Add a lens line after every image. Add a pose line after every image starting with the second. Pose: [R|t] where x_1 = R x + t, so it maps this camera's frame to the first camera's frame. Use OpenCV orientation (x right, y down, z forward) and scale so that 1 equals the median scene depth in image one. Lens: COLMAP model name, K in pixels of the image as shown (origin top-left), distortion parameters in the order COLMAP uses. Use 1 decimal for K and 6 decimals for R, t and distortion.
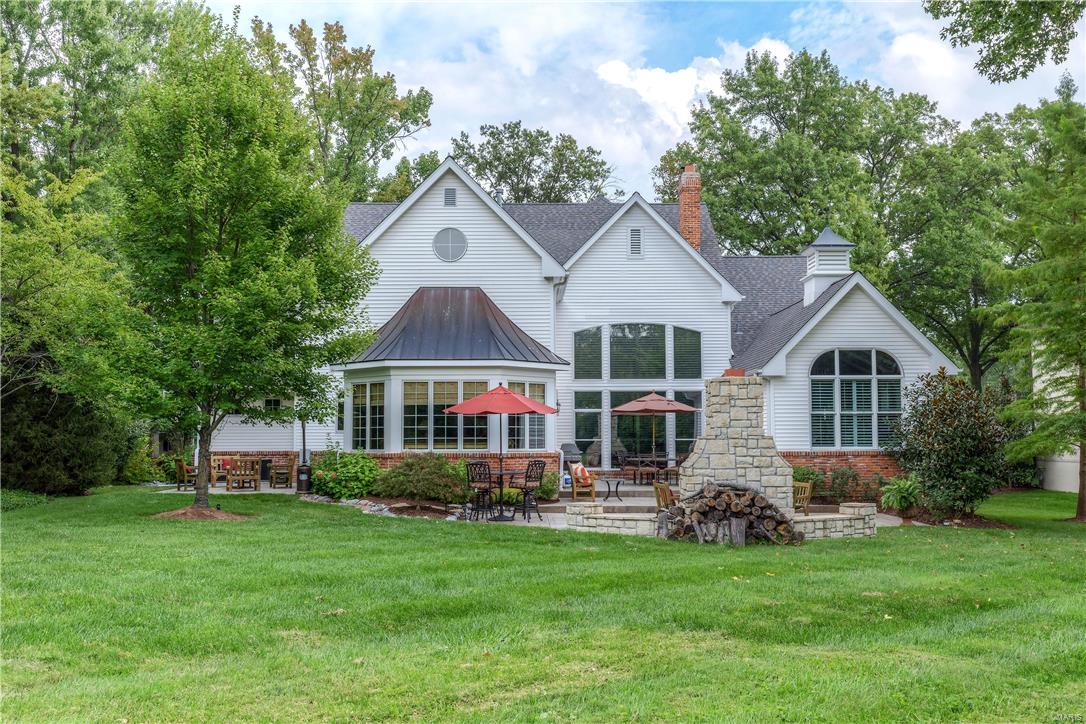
lens RADIAL K [[1106.6, 0, 543.0], [0, 1106.6, 362.0], [0, 0, 1]] dist [0.045591, -0.003350]
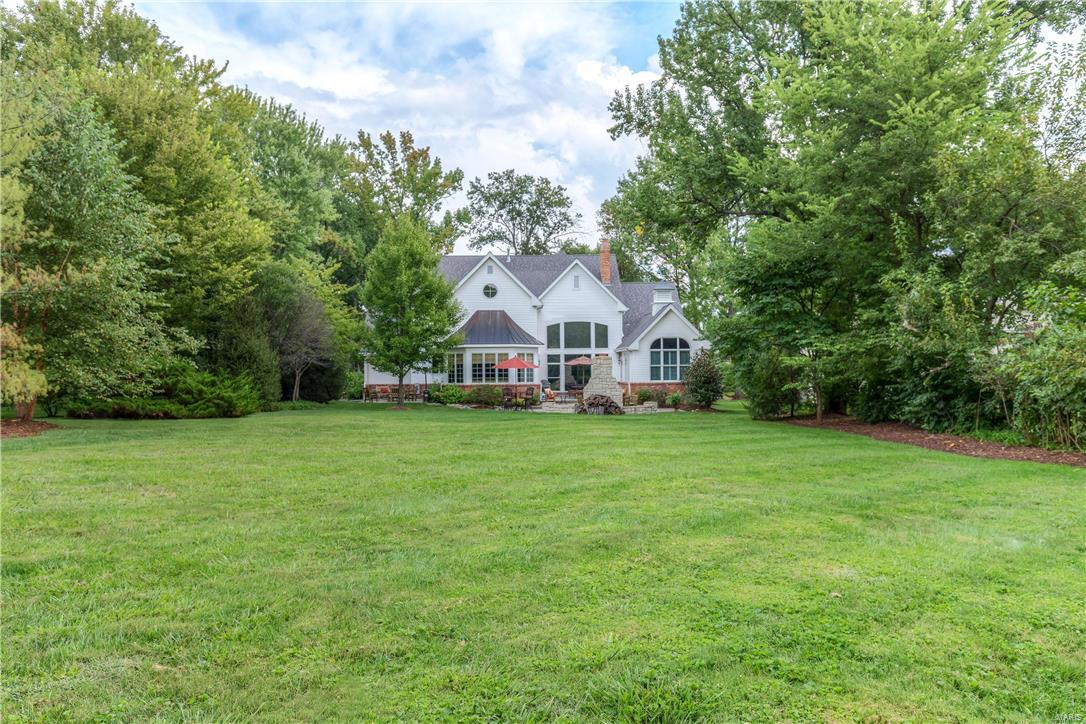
lens RADIAL K [[861.9, 0, 543.0], [0, 861.9, 362.0], [0, 0, 1]] dist [-0.000852, -0.000094]
pose [[0.999832, -0.005759, 0.017382, -0.008709], [0.004774, 0.998407, 0.056212, -0.059706], [-0.017678, -0.056120, 0.998268, -0.728921]]
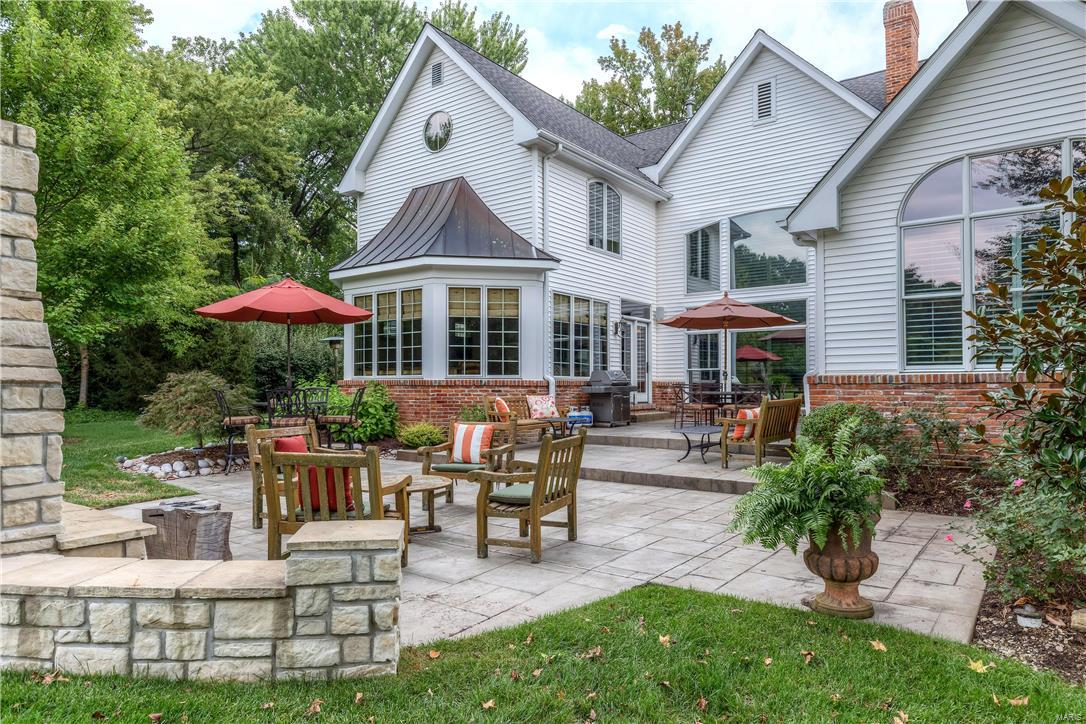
lens RADIAL K [[650.7, 0, 543.0], [0, 650.7, 362.0], [0, 0, 1]] dist [0.133991, 0.000001]
pose [[0.811659, -0.011370, -0.584021, 0.277435], [0.052199, 0.997222, 0.053131, 0.047092], [0.581794, -0.073610, 0.809998, 0.620942]]
